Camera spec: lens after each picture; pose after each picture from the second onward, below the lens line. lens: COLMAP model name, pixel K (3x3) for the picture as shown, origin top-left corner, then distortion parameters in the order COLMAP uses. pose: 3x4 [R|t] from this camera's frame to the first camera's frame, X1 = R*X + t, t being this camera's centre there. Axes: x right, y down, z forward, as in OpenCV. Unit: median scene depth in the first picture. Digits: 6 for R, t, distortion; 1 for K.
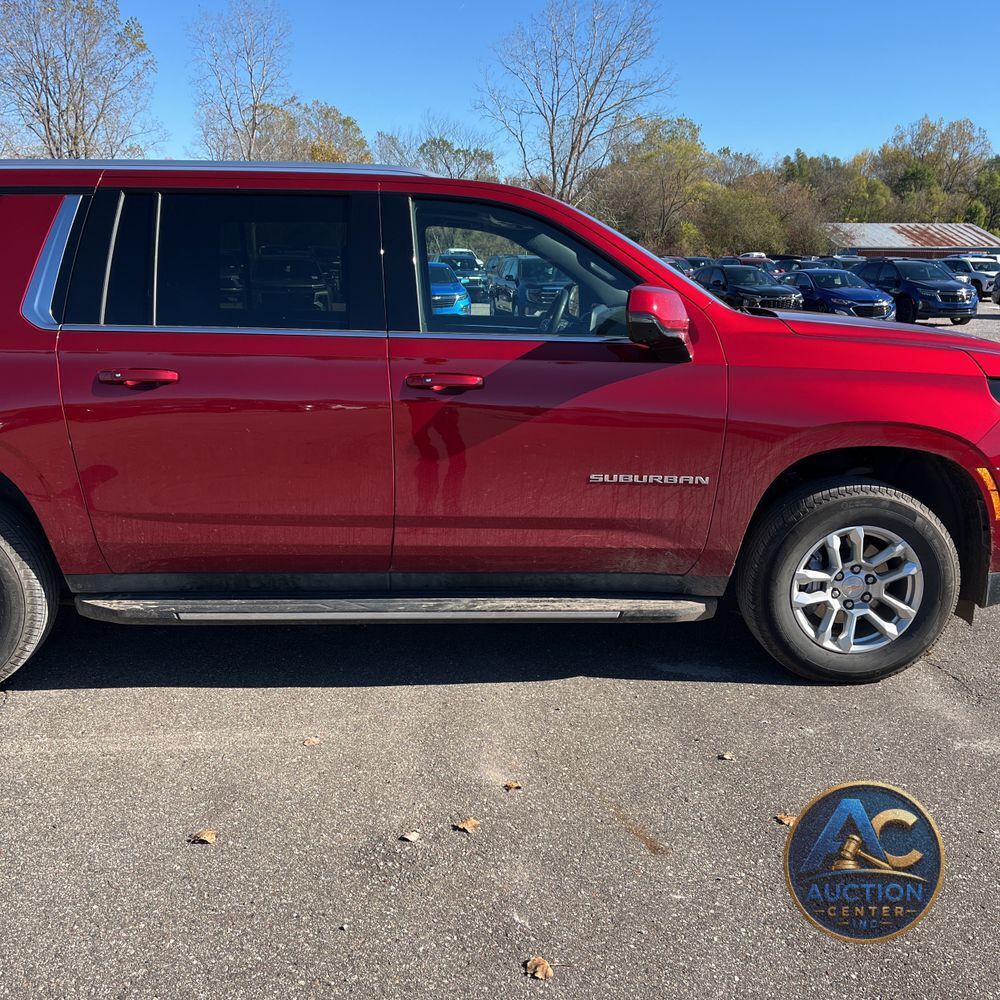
lens RADIAL K [[1015.1, 0, 501.4], [0, 1015.1, 514.3], [0, 0, 1]] dist [0.022863, 0.000000]
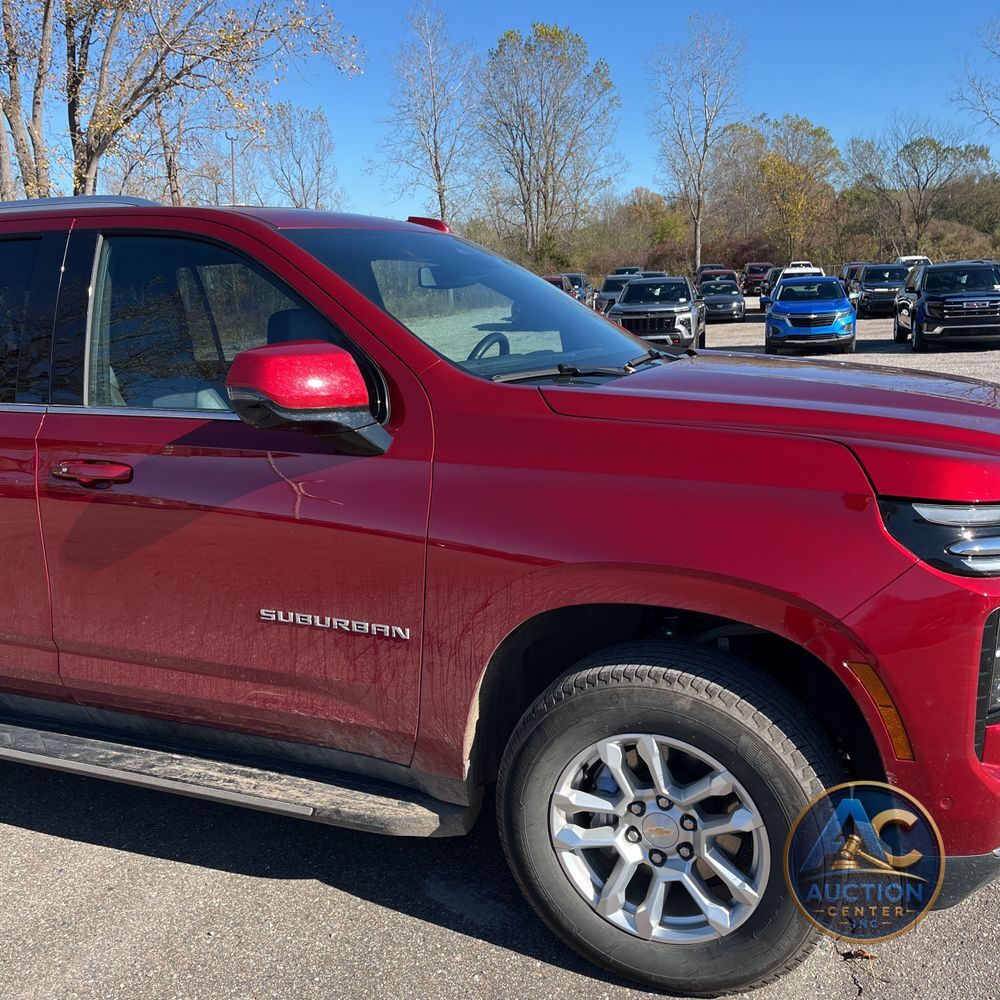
lens RADIAL K [[1015.1, 0, 489.1], [0, 1015.1, 505.0], [0, 0, 1]] dist [0.022863, 0.000000]
pose [[0.898157, 0.047781, -0.437070, 0.506541], [-0.059171, 0.998170, -0.012474, -0.105916], [0.435674, 0.037065, 0.899341, 0.410695]]
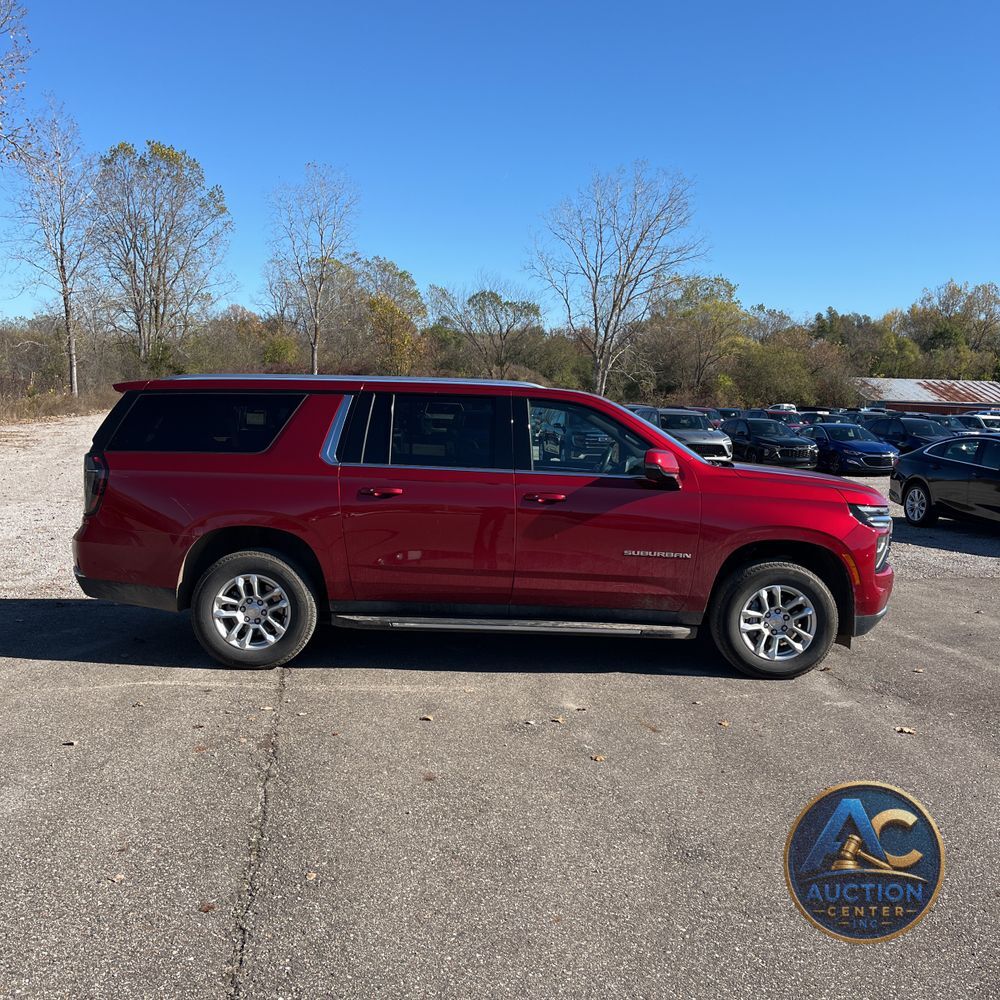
lens RADIAL K [[1015.1, 0, 512.3], [0, 1015.1, 495.8], [0, 0, 1]] dist [0.022863, 0.000000]
pose [[0.999313, 0.023877, -0.028354, -0.058535], [-0.027935, 0.987885, -0.152656, 0.136064], [0.024365, 0.153343, 0.987873, -0.748329]]
